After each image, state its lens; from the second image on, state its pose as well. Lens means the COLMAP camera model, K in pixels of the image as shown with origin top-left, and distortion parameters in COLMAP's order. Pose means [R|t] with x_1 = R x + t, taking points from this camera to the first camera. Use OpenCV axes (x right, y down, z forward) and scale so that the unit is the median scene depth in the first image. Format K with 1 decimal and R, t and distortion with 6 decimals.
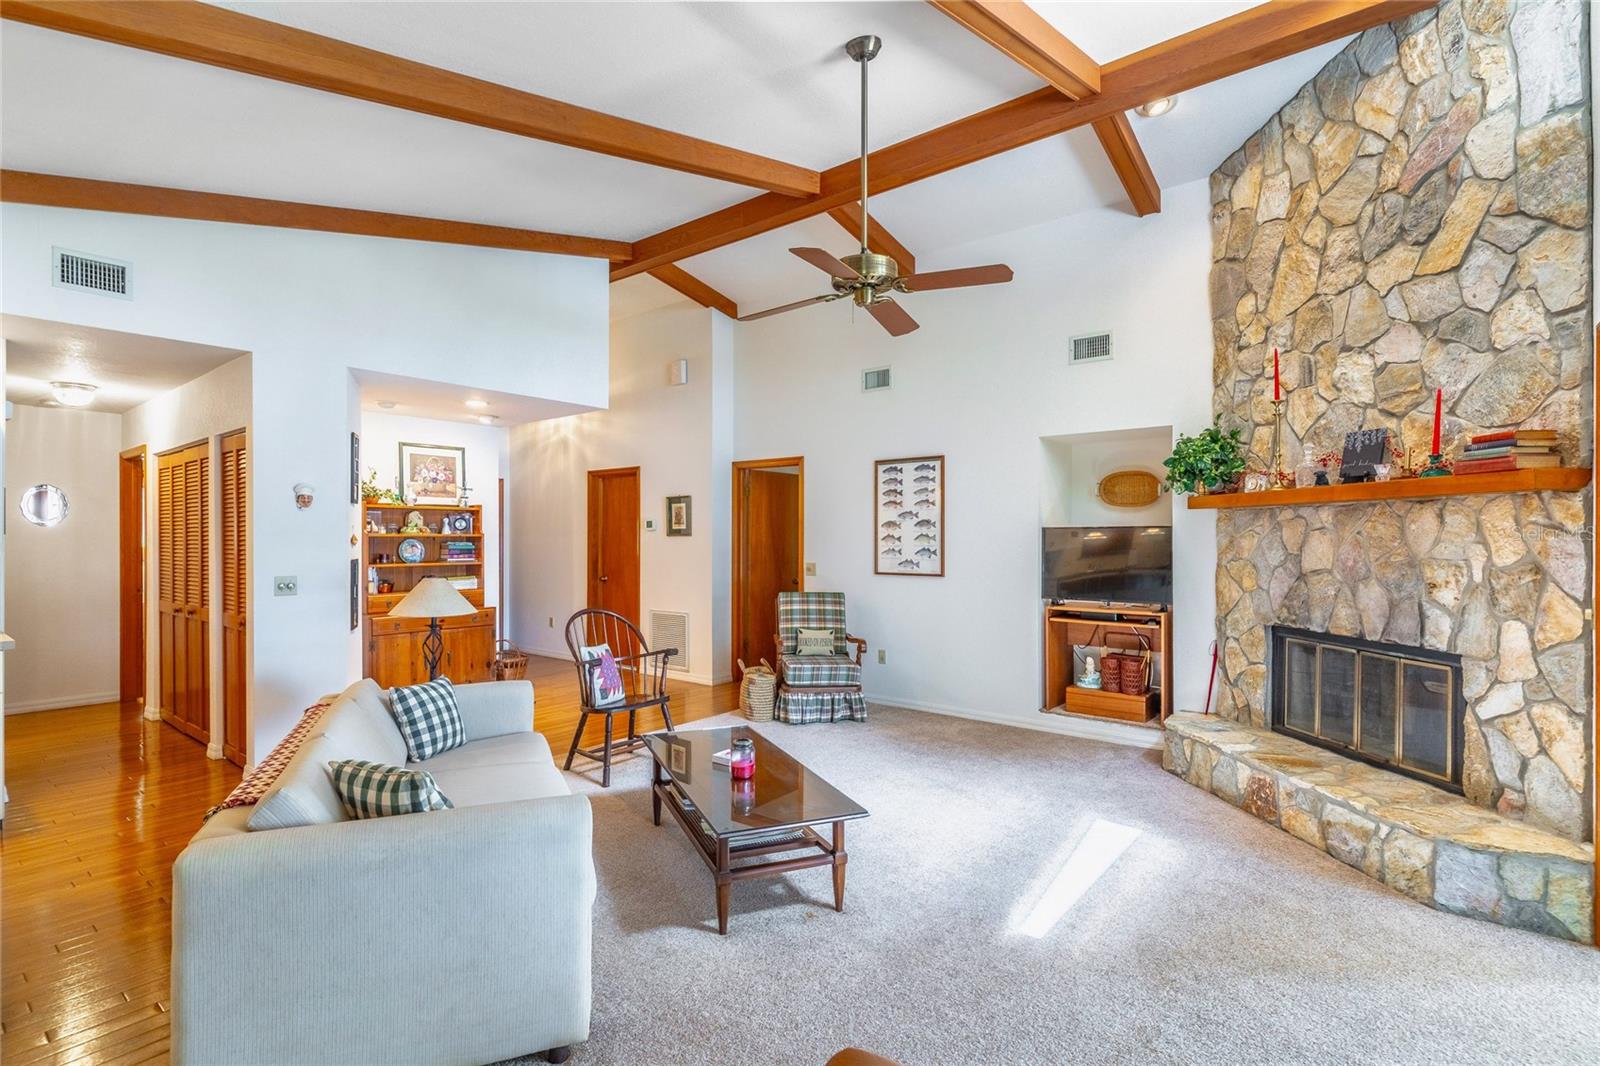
lens RADIAL K [[770.7, 0, 800.0], [0, 770.7, 533.0], [0, 0, 1]] dist [-0.002069, -0.000822]
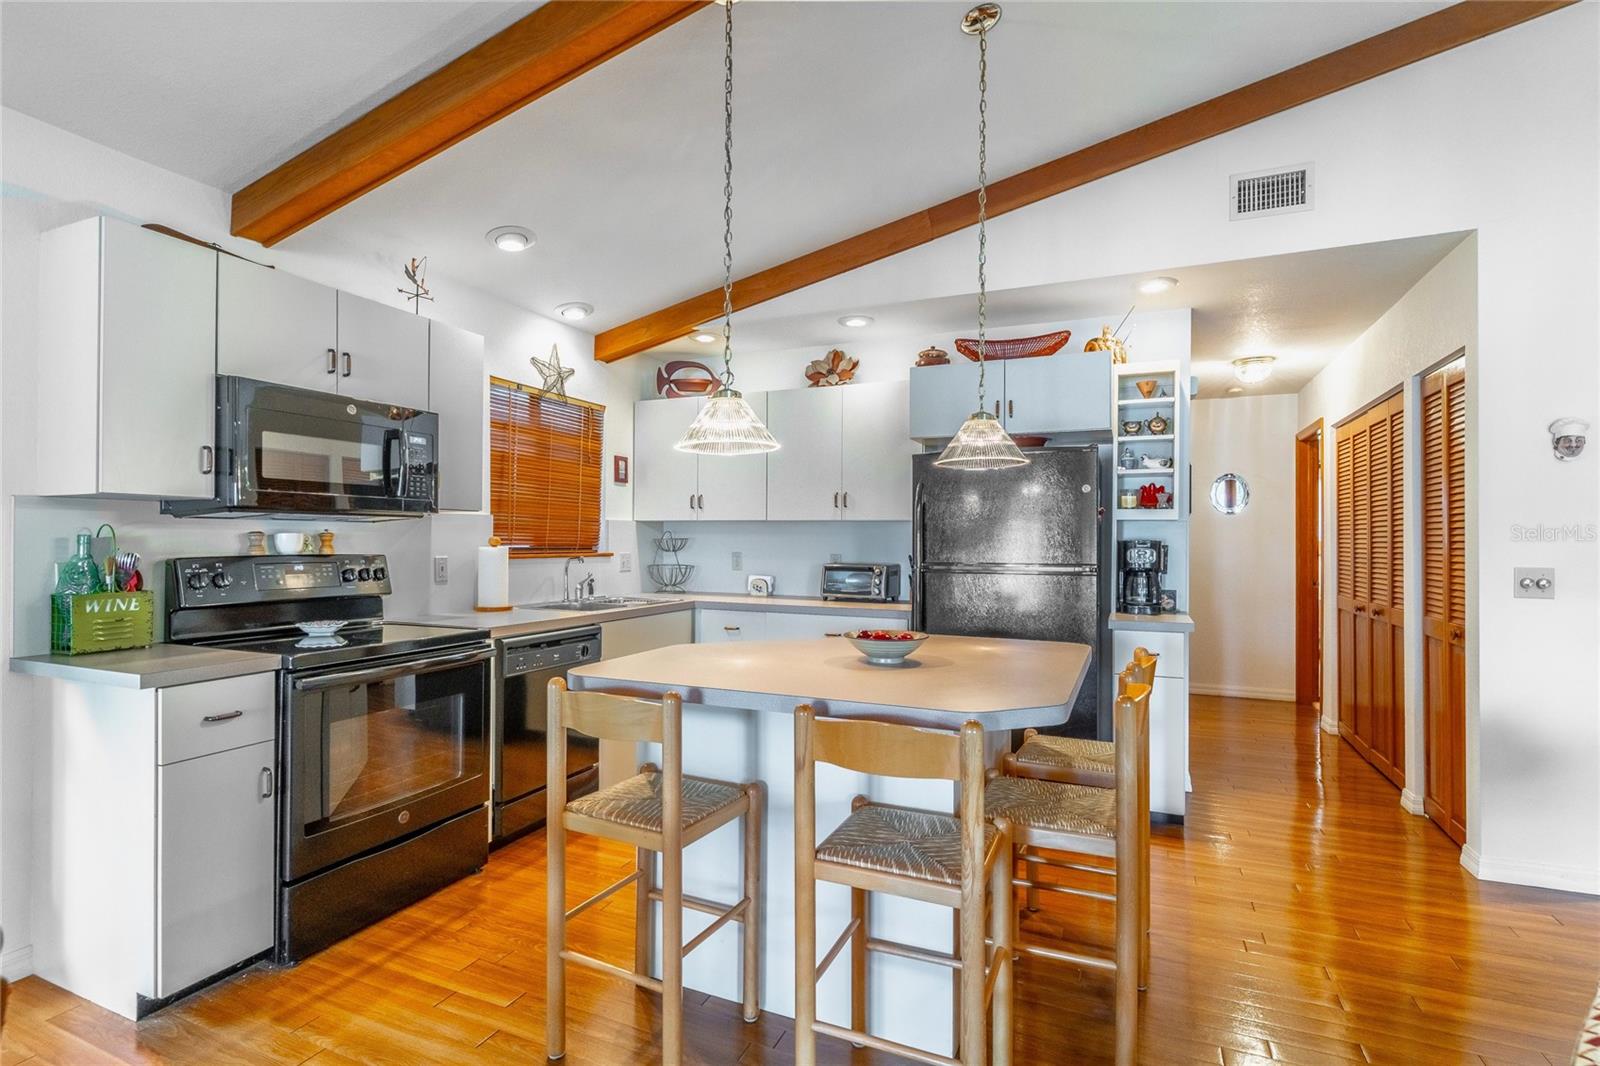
lens RADIAL K [[759.8, 0, 788.7], [0, 759.8, 538.2], [0, 0, 1]] dist [0.001730, 0.000247]
pose [[0.255502, -0.001664, -0.966807, -0.181352], [-0.000601, 0.999998, -0.001880, 0.027458], [0.966808, 0.001061, 0.255501, 0.205159]]
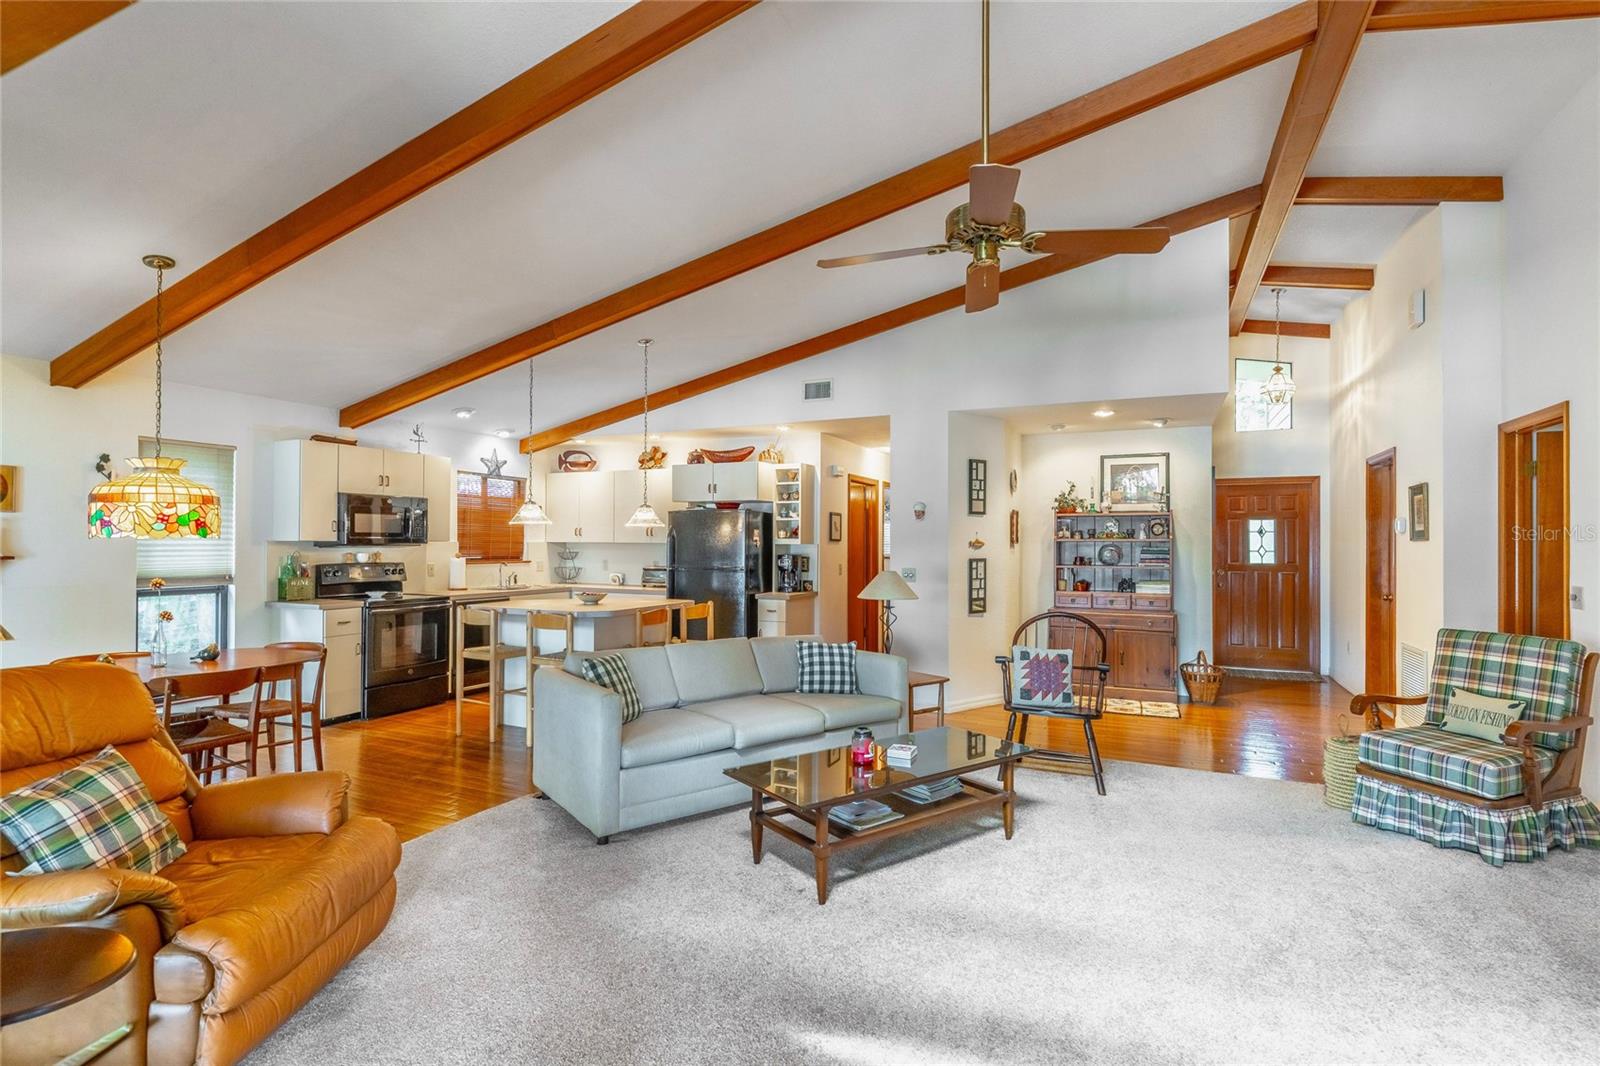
lens RADIAL K [[759.8, 0, 788.7], [0, 759.8, 538.2], [0, 0, 1]] dist [0.001730, 0.000247]
pose [[0.232270, -0.006452, -0.972630, 0.527081], [0.000397, 0.999979, -0.006538, 0.007967], [0.972651, 0.001133, 0.232268, 0.377527]]
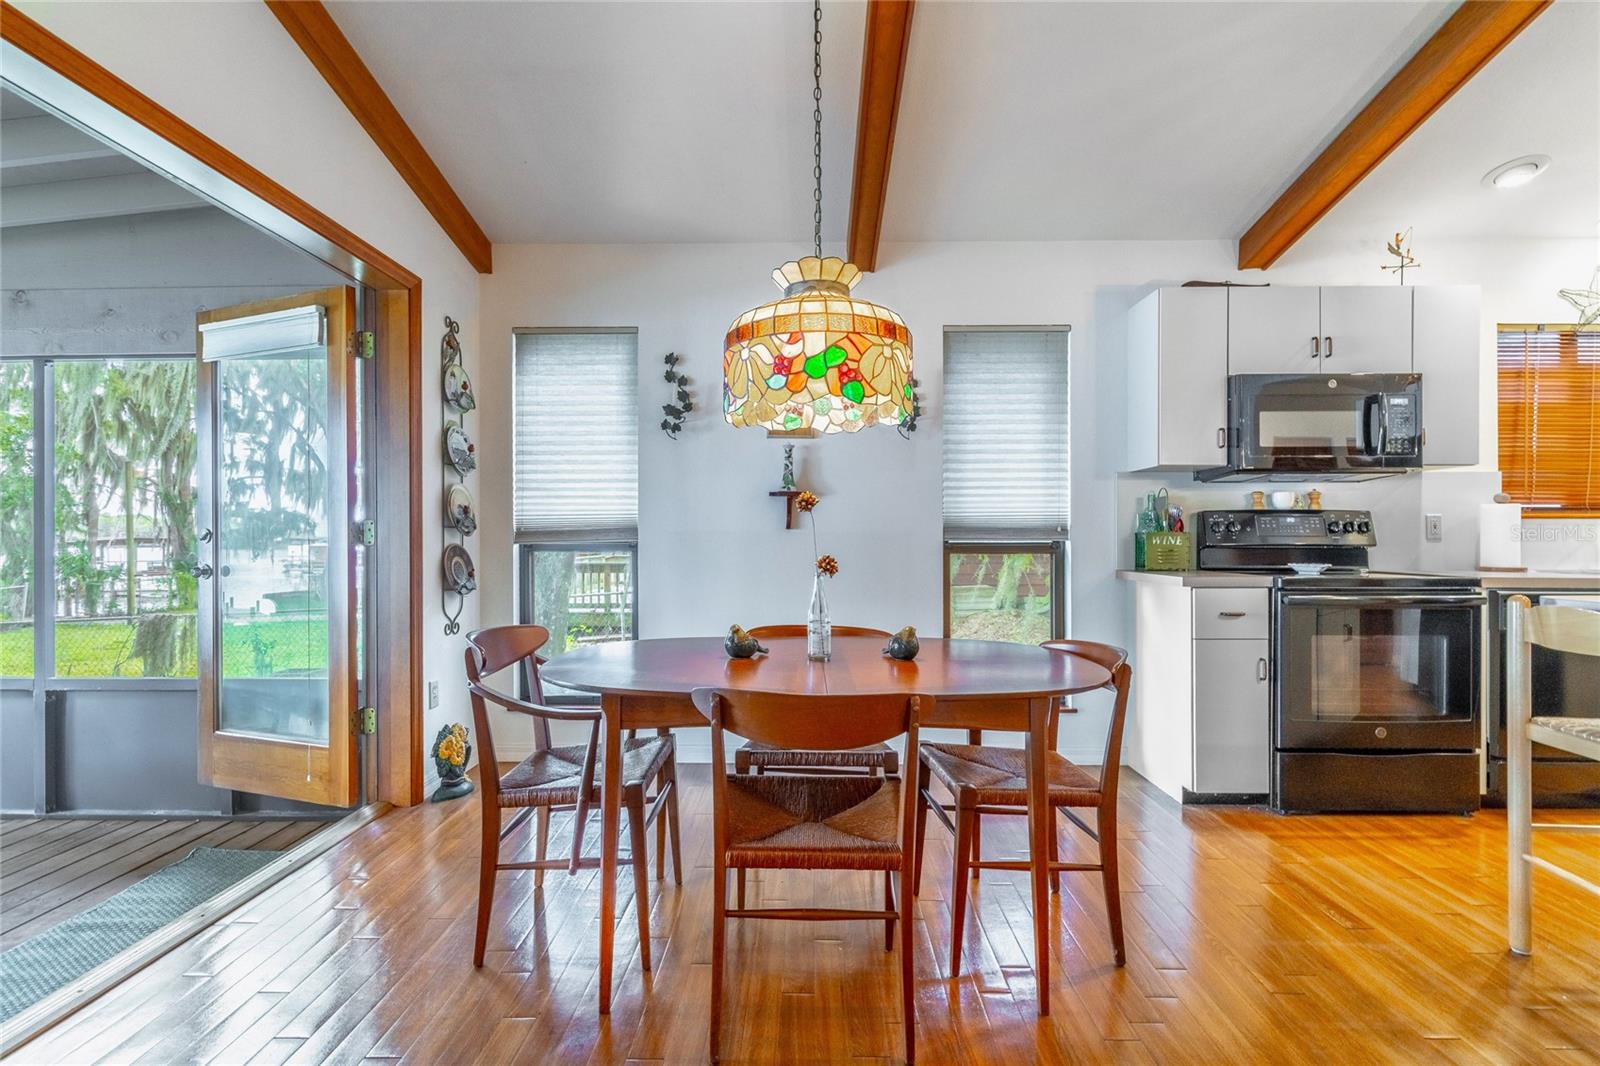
lens RADIAL K [[768.5, 0, 797.9], [0, 768.5, 539.9], [0, 0, 1]] dist [0.001084, -0.000347]
pose [[-0.789795, -0.000604, -0.613370, -0.043886], [0.002790, 0.999986, -0.004576, 0.064545], [0.613364, -0.005325, -0.789782, 0.270609]]
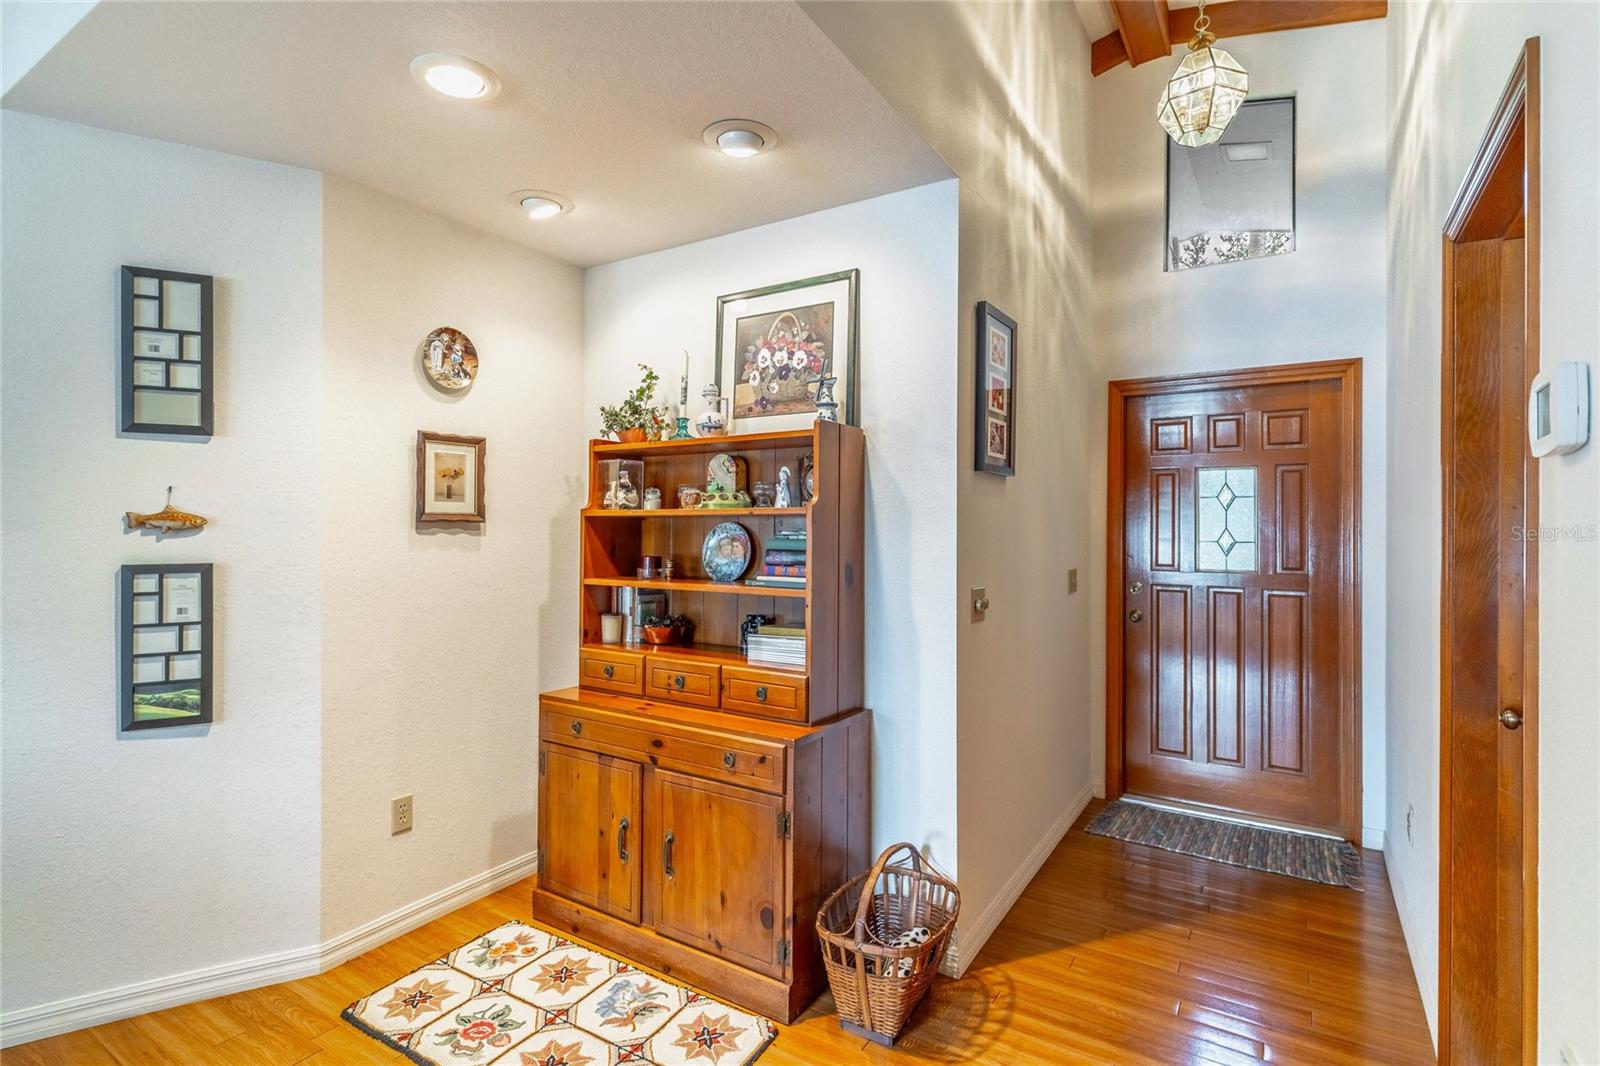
lens RADIAL K [[770.7, 0, 800.0], [0, 770.7, 533.0], [0, 0, 1]] dist [-0.002069, -0.000822]
pose [[0.106327, 0.004722, -0.994320, -0.107728], [-0.000113, 0.999989, 0.004737, 0.013513], [0.994331, -0.000392, 0.106326, 1.209847]]
